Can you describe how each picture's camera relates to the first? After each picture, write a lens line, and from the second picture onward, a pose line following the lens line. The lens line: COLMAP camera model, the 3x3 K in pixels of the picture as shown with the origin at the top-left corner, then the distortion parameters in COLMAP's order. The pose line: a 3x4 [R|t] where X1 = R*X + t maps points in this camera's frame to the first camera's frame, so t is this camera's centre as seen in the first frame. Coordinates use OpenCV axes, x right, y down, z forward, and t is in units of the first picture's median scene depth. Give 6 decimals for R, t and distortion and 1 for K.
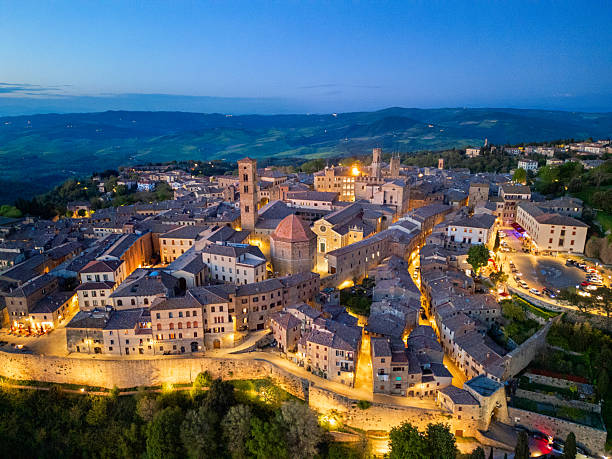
lens RADIAL K [[425.2, 0, 306.0], [0, 425.2, 229.5], [0, 0, 1]] dist [0.085162, -0.074783]
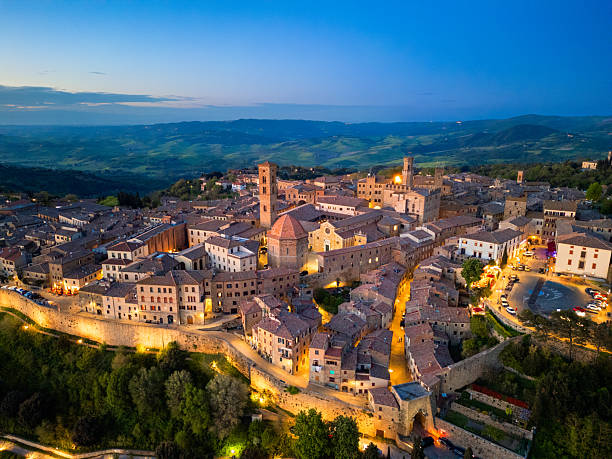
lens RADIAL K [[425.2, 0, 306.0], [0, 425.2, 229.5], [0, 0, 1]] dist [0.085162, -0.074783]
pose [[0.963404, 0.071719, -0.258281, 0.298493], [-0.076105, 0.997075, -0.007011, 0.006703], [0.257023, 0.026411, 0.966044, -0.033298]]
